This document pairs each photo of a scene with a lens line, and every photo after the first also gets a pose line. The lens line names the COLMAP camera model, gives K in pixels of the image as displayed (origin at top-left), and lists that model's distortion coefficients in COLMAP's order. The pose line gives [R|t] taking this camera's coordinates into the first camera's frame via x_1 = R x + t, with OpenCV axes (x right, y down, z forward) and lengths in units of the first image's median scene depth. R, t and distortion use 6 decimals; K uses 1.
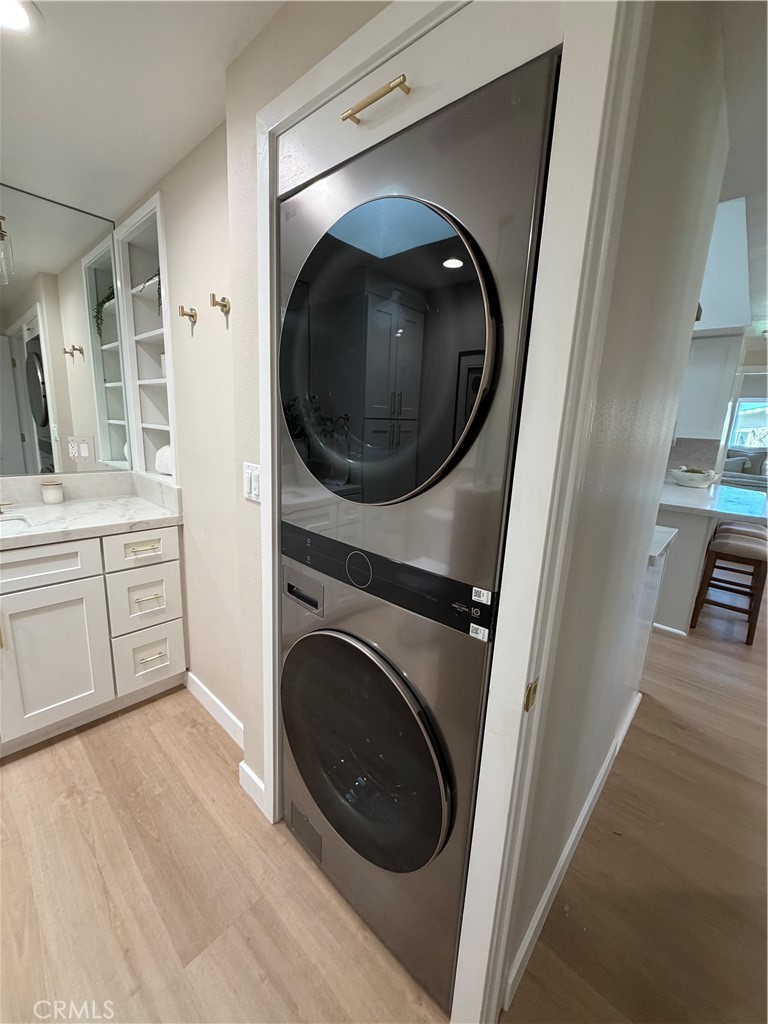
lens RADIAL K [[407.6, 0, 382.2], [0, 407.6, 507.8], [0, 0, 1]] dist [-0.001074, -0.000006]
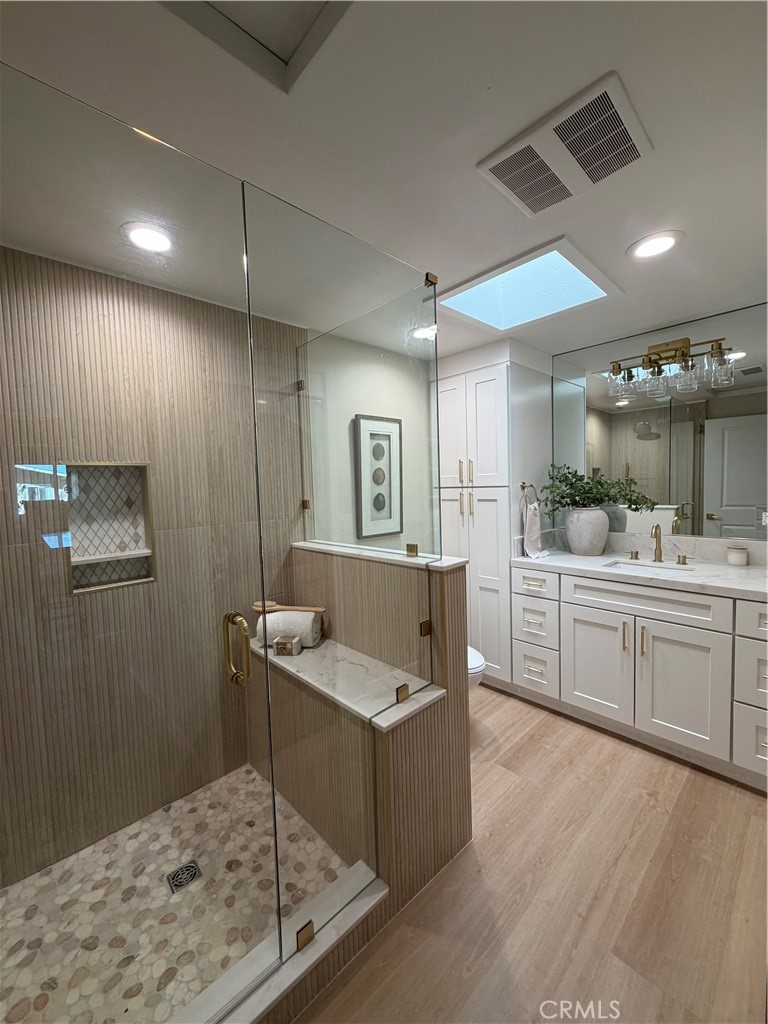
lens RADIAL K [[407.6, 0, 382.2], [0, 407.6, 507.8], [0, 0, 1]] dist [-0.001074, -0.000006]
pose [[-0.077649, 0.013010, -0.996896, 0.466574], [-0.178318, 0.983610, 0.026726, -0.028210], [0.980904, 0.179840, -0.074056, 0.136591]]
